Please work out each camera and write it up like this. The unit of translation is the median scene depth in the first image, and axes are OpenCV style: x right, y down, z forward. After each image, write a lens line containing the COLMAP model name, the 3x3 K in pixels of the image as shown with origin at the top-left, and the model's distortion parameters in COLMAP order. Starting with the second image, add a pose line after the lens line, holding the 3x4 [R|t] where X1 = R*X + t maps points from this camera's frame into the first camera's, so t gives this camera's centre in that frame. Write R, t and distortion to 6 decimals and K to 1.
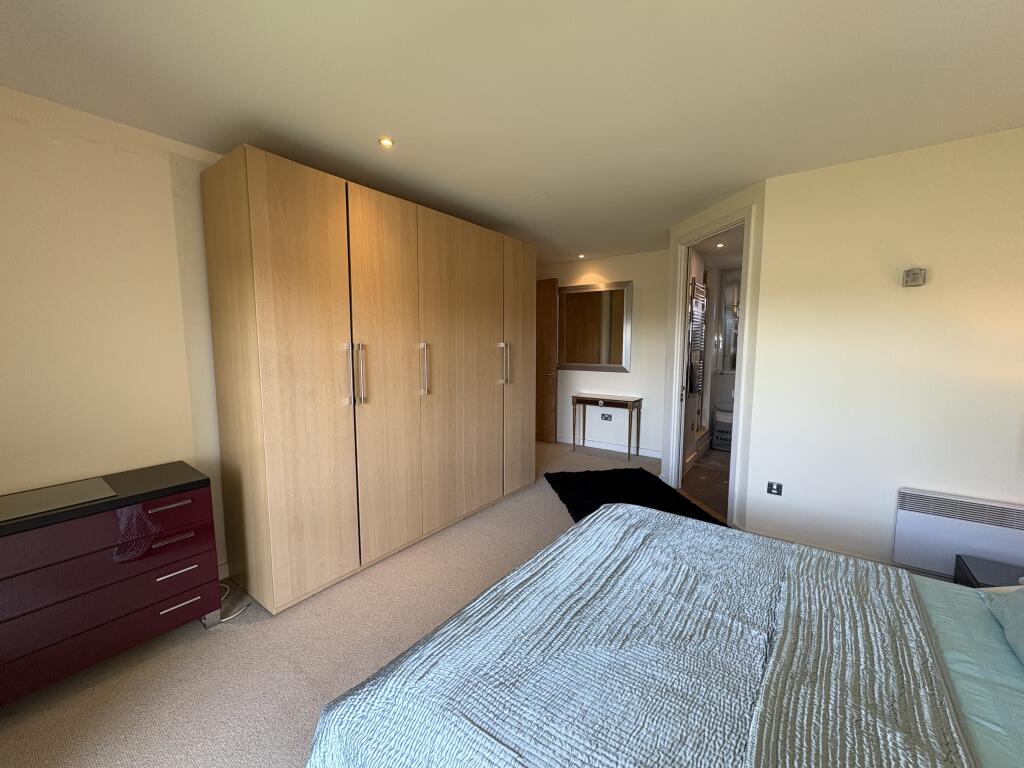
lens RADIAL K [[406.6, 0, 510.8], [0, 406.6, 382.7], [0, 0, 1]] dist [0.000060, -0.000085]
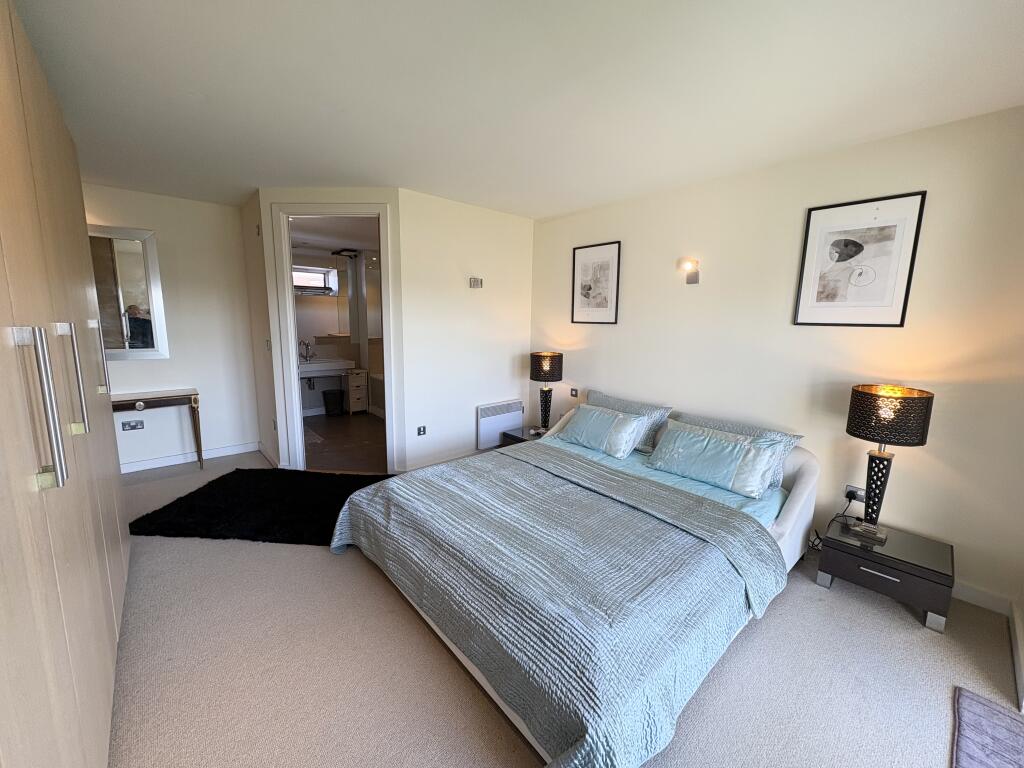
lens RADIAL K [[406.6, 0, 510.8], [0, 406.6, 382.7], [0, 0, 1]] dist [0.000060, -0.000085]
pose [[0.204867, -0.145033, 0.967985, -0.405326], [0.083658, 0.987937, 0.130316, -0.032656], [-0.975208, 0.054282, 0.214529, 0.302059]]
